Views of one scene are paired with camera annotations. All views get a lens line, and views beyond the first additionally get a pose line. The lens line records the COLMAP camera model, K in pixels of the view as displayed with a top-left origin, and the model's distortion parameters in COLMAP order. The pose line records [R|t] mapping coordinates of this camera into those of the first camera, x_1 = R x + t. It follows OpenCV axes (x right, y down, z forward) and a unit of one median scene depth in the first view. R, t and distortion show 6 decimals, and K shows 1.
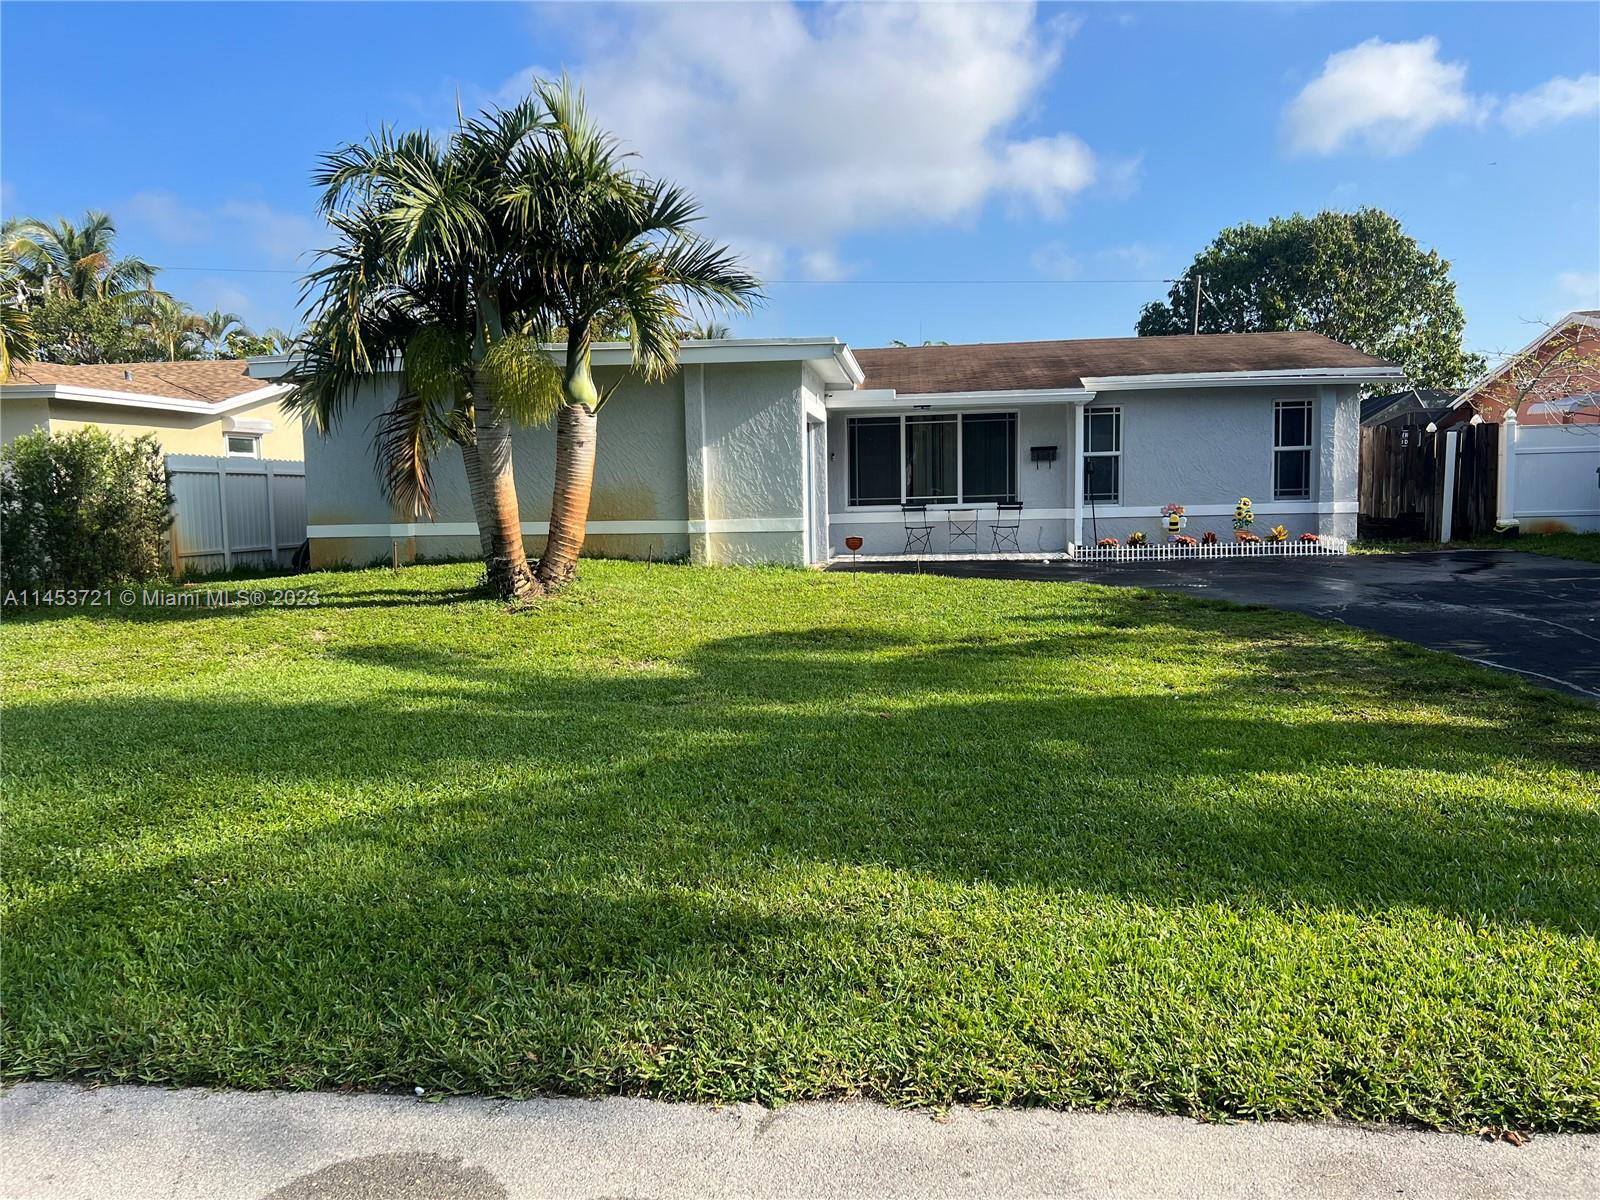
lens RADIAL K [[1209.7, 0, 724.9], [0, 1209.7, 600.1], [0, 0, 1]] dist [0.036580, -0.042670]
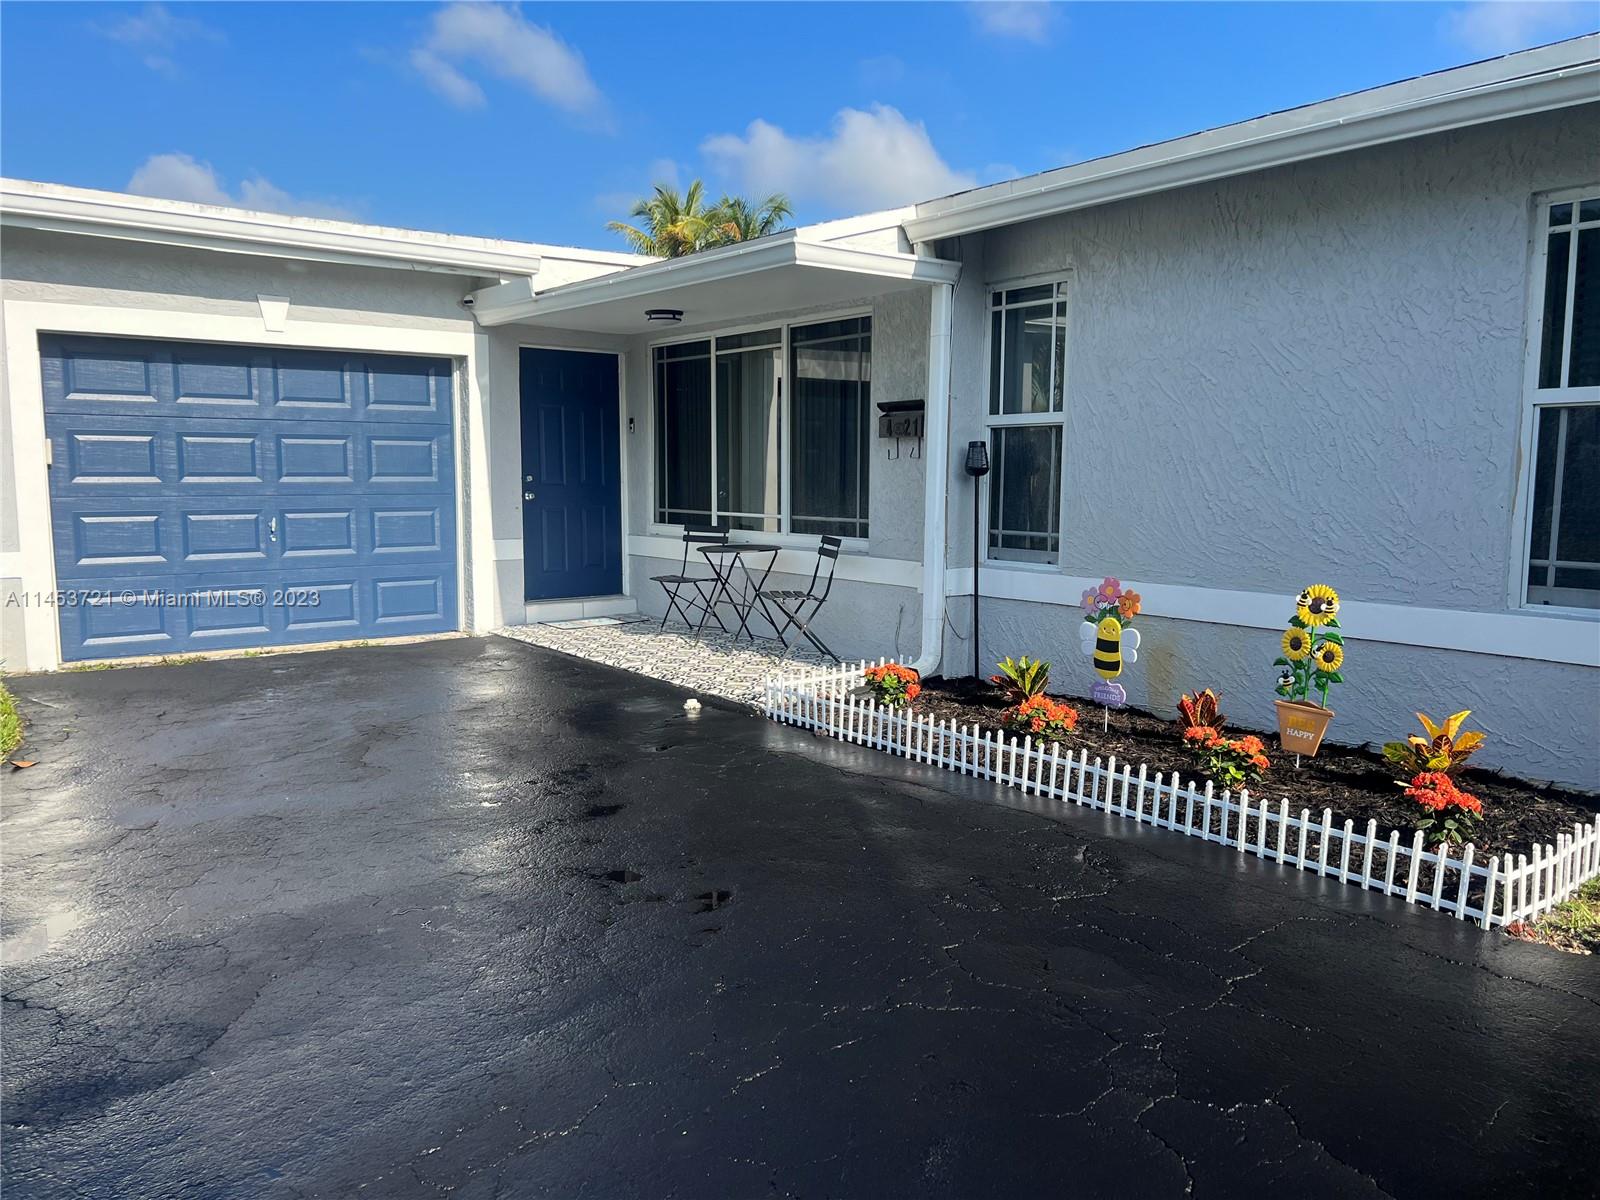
lens RADIAL K [[1209.8, 0, 800.0], [0, 1209.8, 600.0], [0, 0, 1]] dist [0.067968, -0.058434]
pose [[0.710208, 0.101320, -0.696662, 0.515120], [-0.074931, 0.994847, 0.068299, -0.087497], [0.699993, 0.003695, 0.714141, 0.701918]]
